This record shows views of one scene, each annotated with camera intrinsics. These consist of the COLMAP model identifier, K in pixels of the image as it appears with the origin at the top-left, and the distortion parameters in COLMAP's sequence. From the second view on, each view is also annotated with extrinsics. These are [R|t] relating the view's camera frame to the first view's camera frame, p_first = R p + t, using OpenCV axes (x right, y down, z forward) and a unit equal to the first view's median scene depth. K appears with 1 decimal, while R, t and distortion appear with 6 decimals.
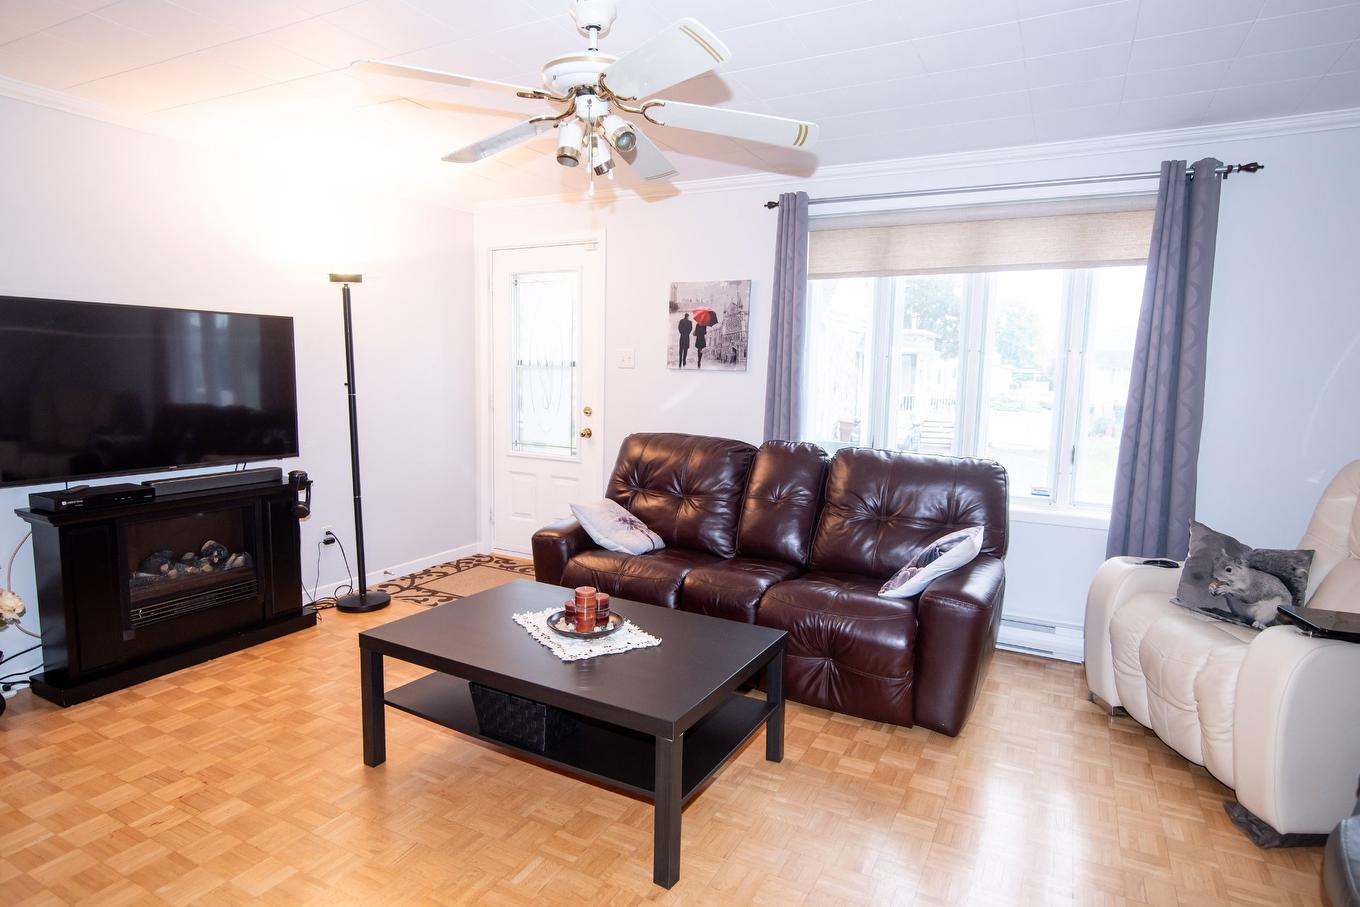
lens RADIAL K [[738.7, 0, 680.5], [0, 738.7, 451.8], [0, 0, 1]] dist [0.000389, -0.000517]
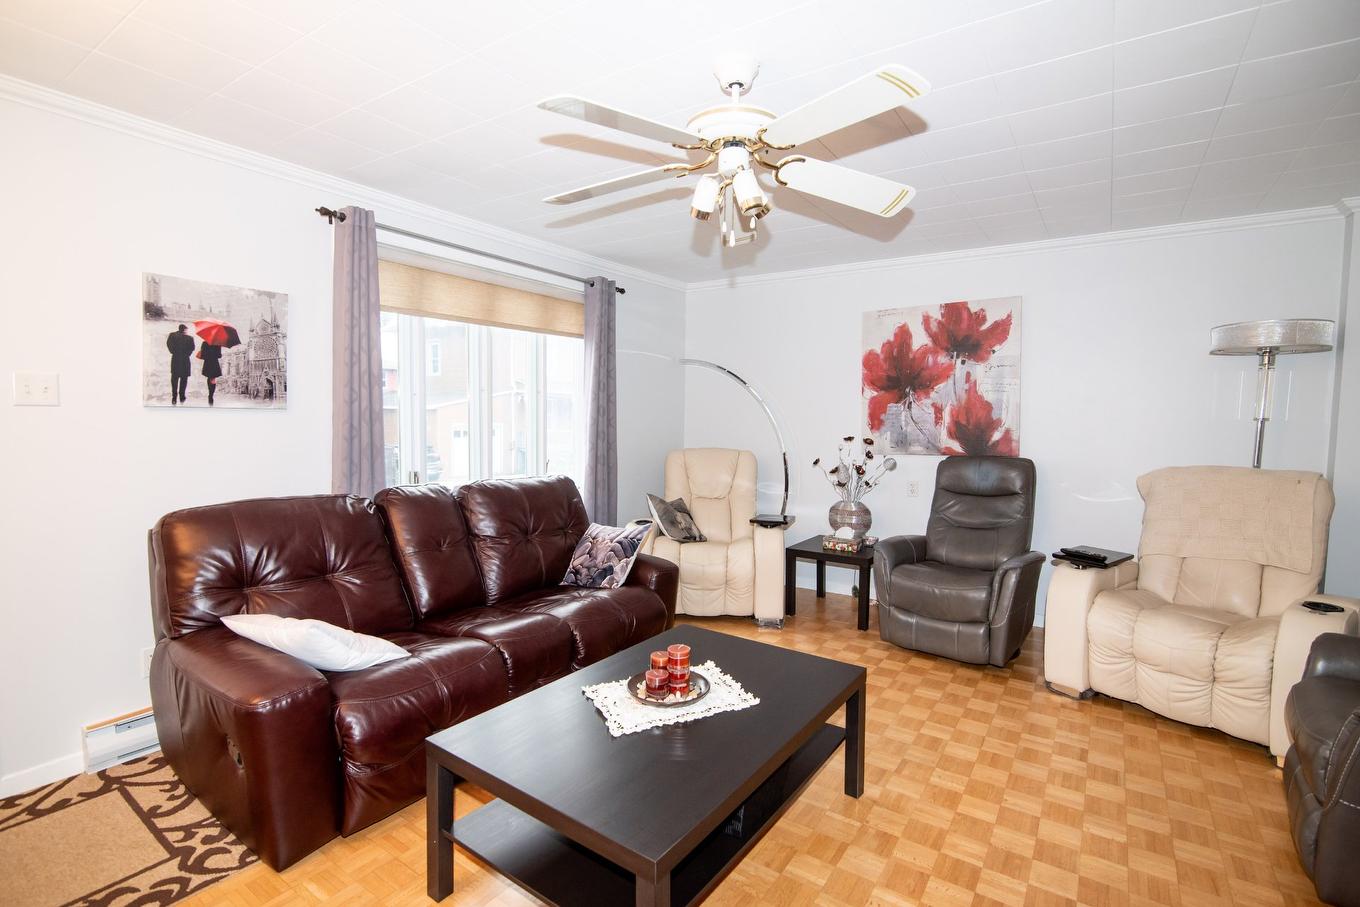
lens RADIAL K [[654.8, 0, 679.1], [0, 654.8, 454.0], [0, 0, 1]] dist [-0.006498, -0.000792]
pose [[0.111350, -0.077418, 0.990761, -0.547383], [0.107490, 0.992050, 0.065438, -0.061480], [-0.987951, 0.099210, 0.118786, 0.502176]]
